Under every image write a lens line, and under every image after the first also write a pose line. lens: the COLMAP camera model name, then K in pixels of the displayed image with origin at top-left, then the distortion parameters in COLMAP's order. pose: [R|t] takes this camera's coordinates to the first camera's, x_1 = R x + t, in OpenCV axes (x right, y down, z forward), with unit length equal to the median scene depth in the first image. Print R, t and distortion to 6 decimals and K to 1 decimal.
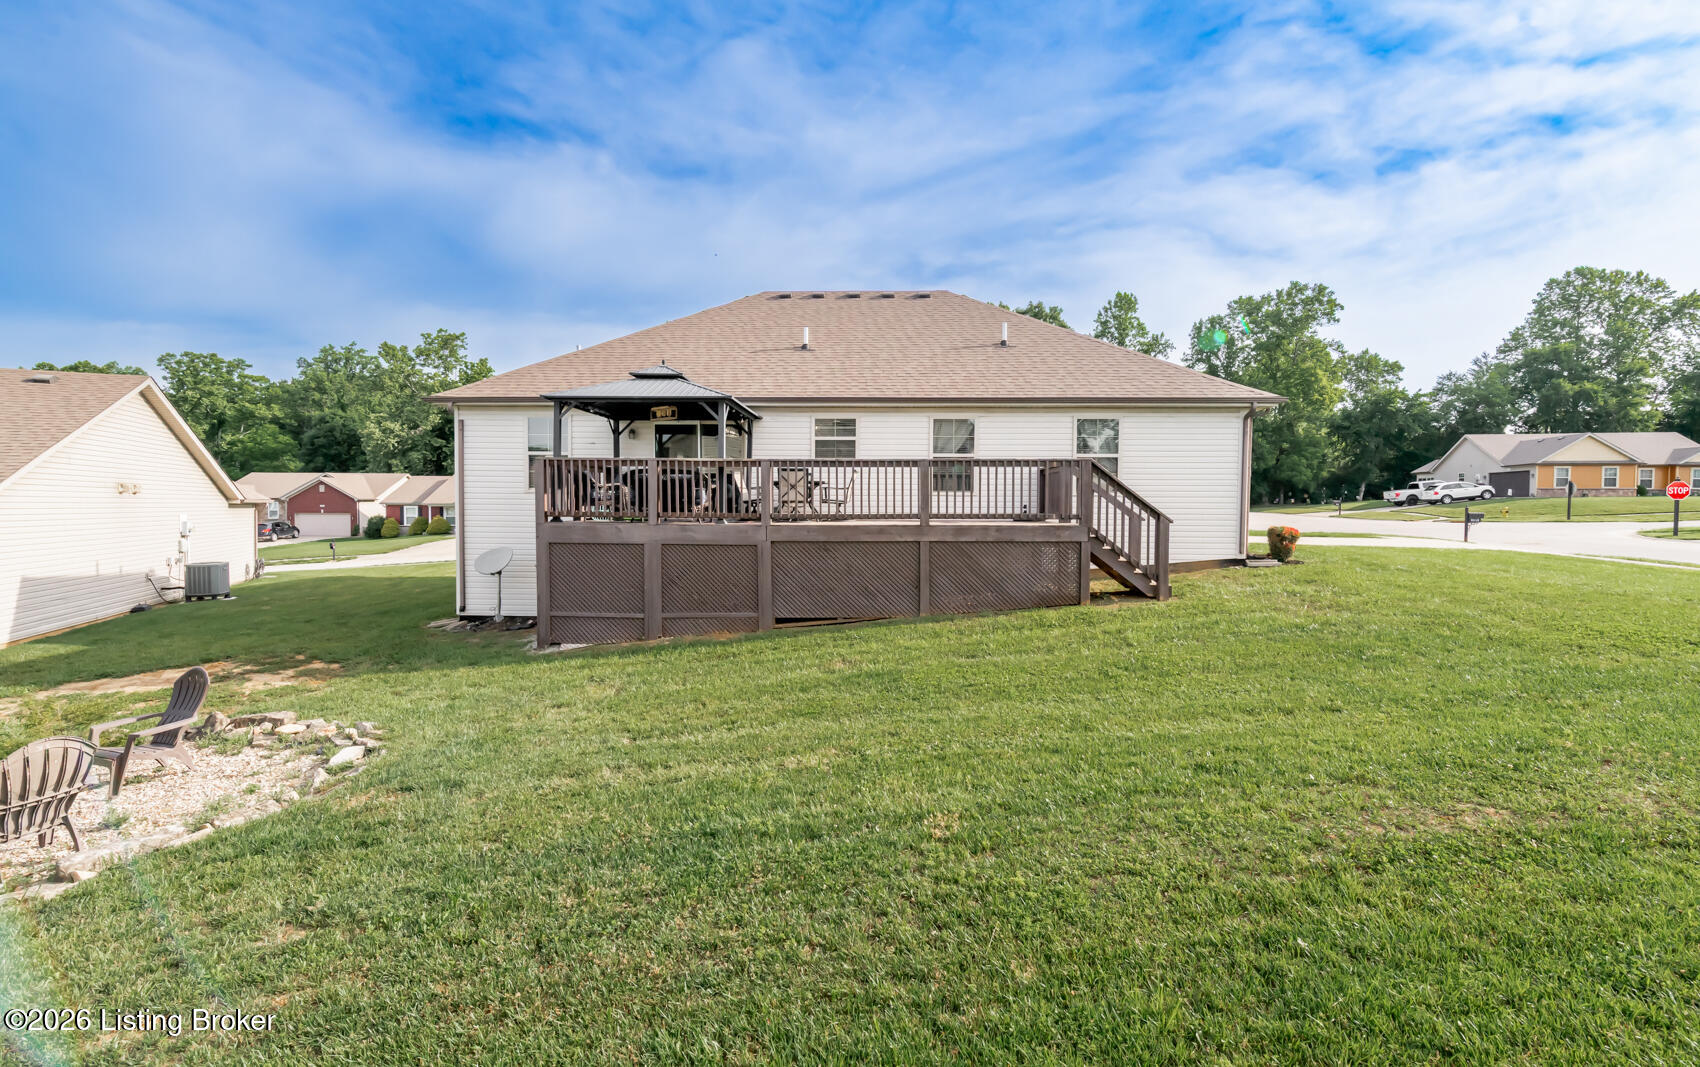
lens RADIAL K [[756.1, 0, 878.5], [0, 756.1, 513.1], [0, 0, 1]] dist [0.010891, 0.000078]
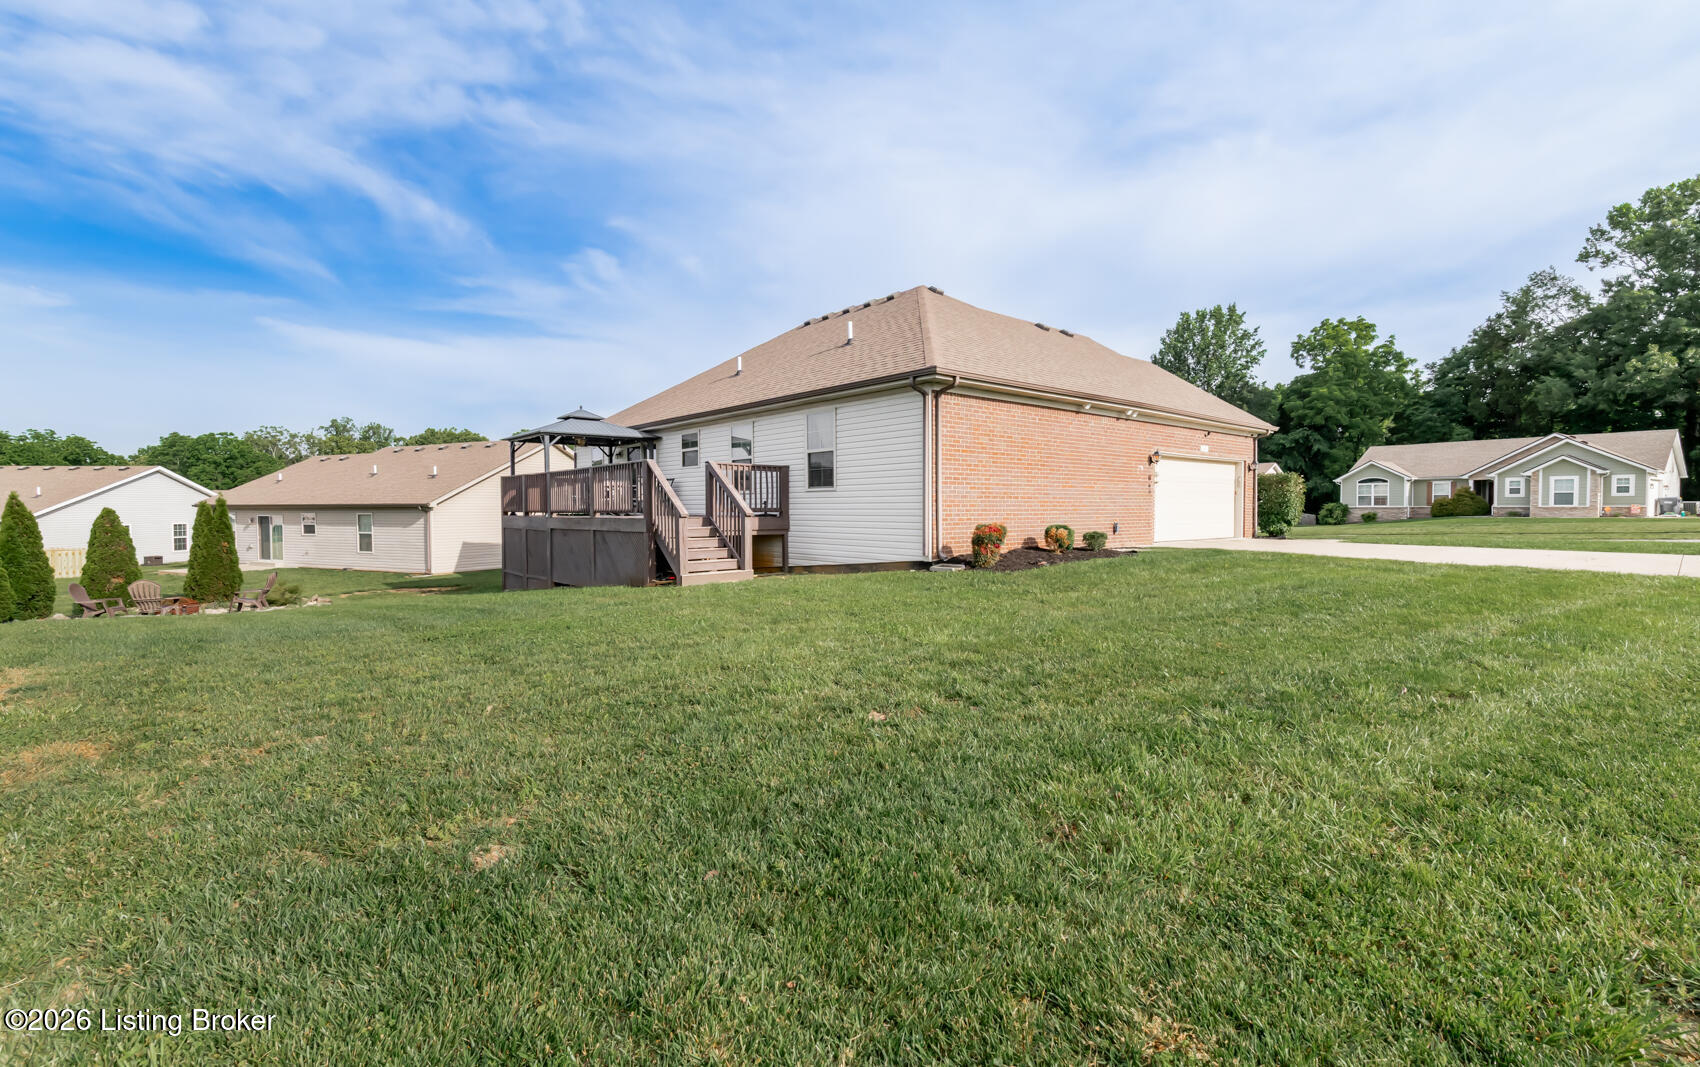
lens RADIAL K [[756.1, 0, 878.5], [0, 756.1, 513.1], [0, 0, 1]] dist [0.010891, 0.000078]
pose [[0.686360, -0.004525, -0.727247, 1.106529], [0.003735, 0.999989, -0.002697, 0.010796], [0.727252, -0.000865, 0.686370, 0.342352]]
